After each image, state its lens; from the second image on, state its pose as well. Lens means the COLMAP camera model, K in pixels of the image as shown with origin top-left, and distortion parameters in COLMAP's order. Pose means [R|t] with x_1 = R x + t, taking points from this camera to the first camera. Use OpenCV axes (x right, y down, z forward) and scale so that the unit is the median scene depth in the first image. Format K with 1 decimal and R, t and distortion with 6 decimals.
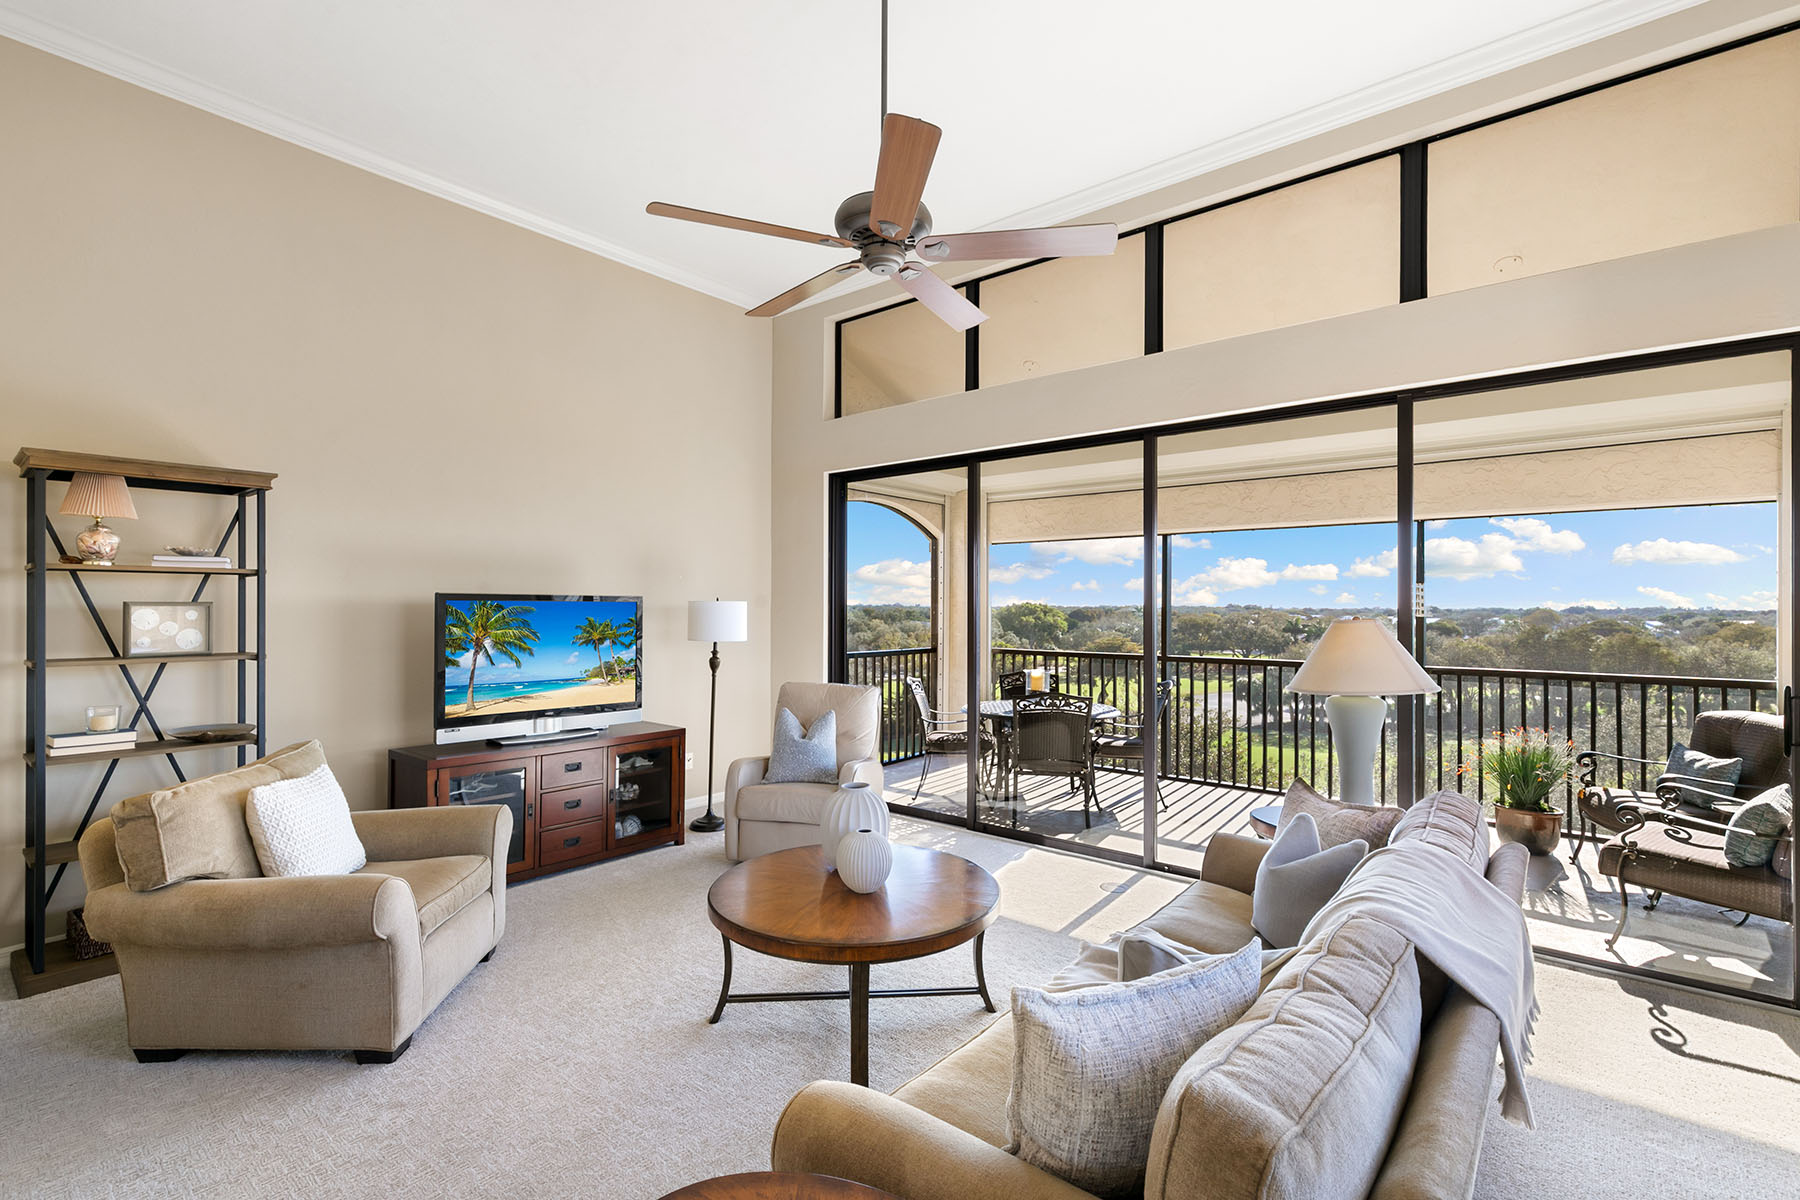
lens RADIAL K [[806.4, 0, 900.0], [0, 806.4, 600.0], [0, 0, 1]] dist [-0.004277, -0.000428]
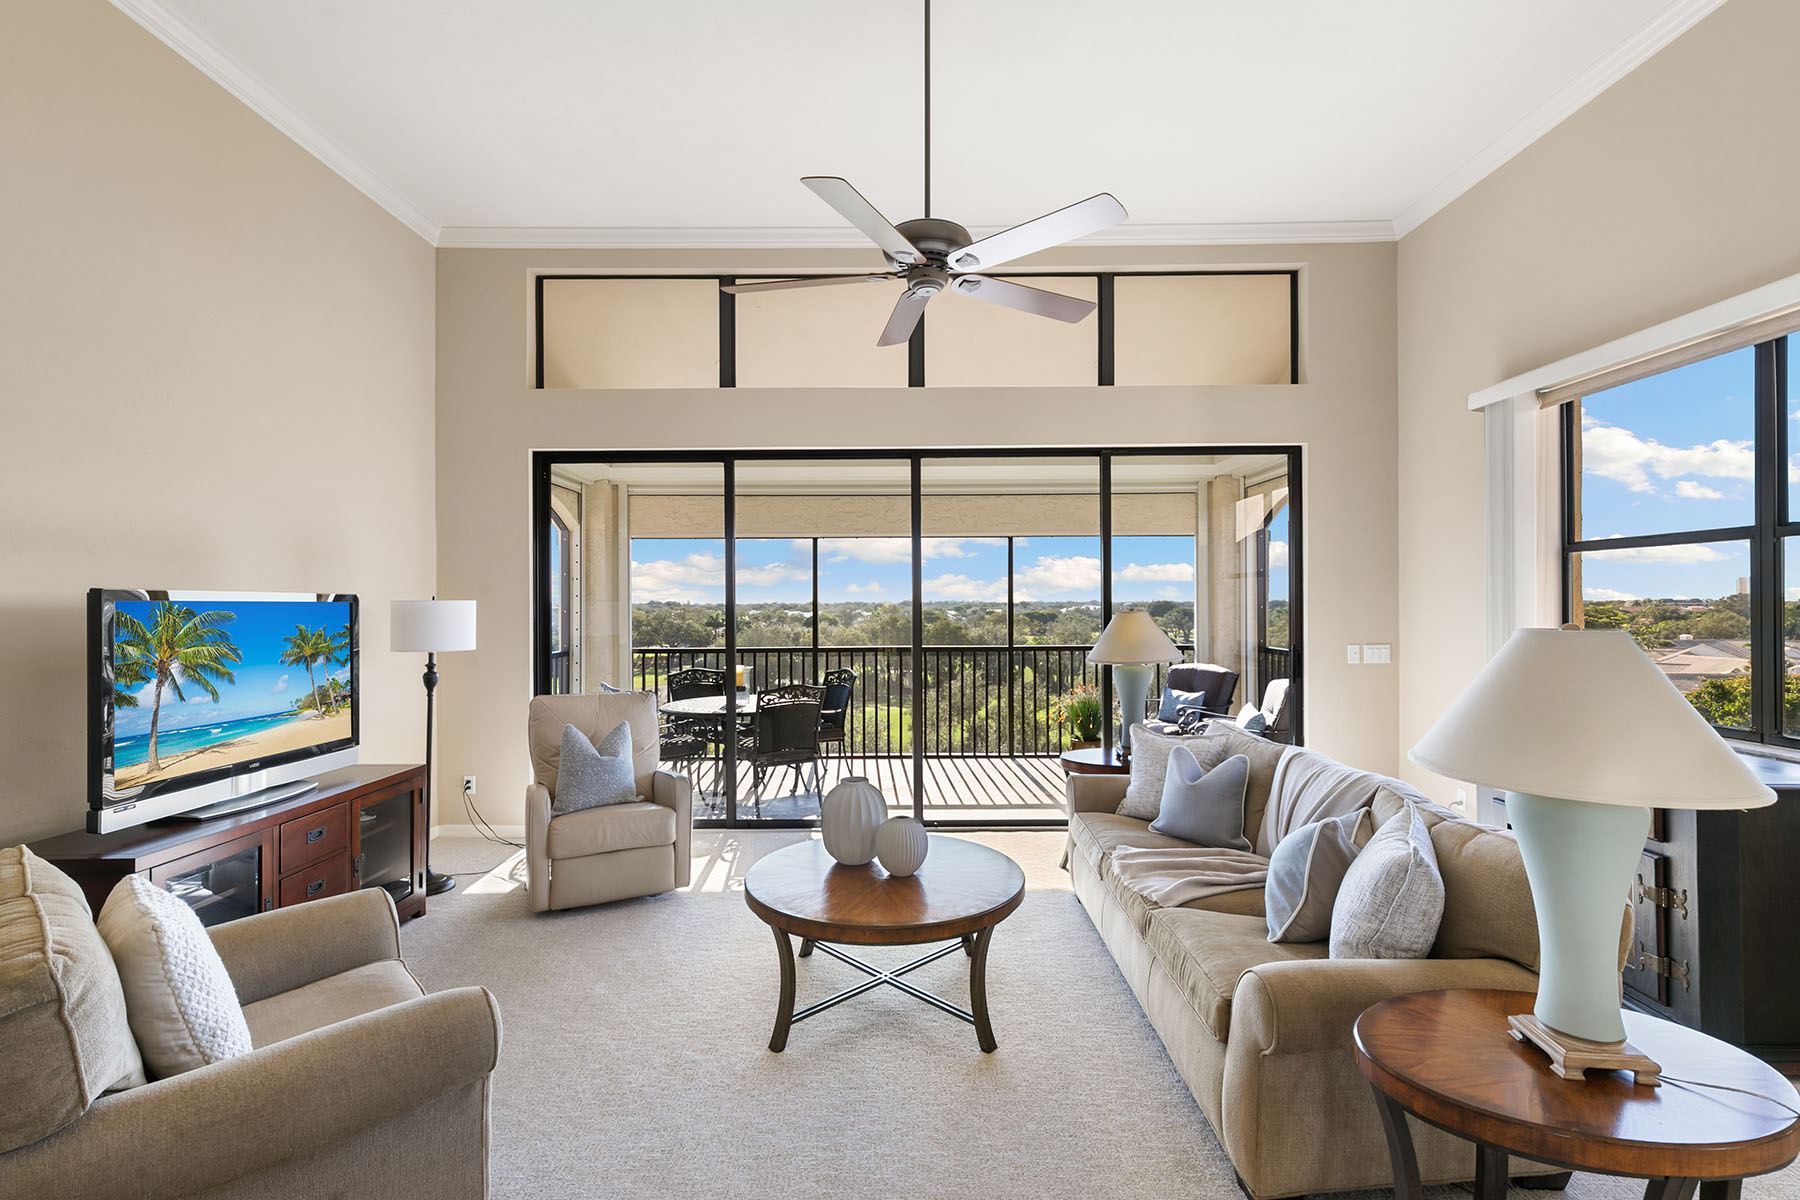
lens RADIAL K [[804.9, 0, 907.4], [0, 804.9, 596.9], [0, 0, 1]] dist [-0.026659, -0.000627]
pose [[0.764728, -0.004404, 0.644338, -0.427172], [0.004244, 0.999989, 0.001798, -0.002784], [-0.644339, 0.001359, 0.764739, 0.113750]]
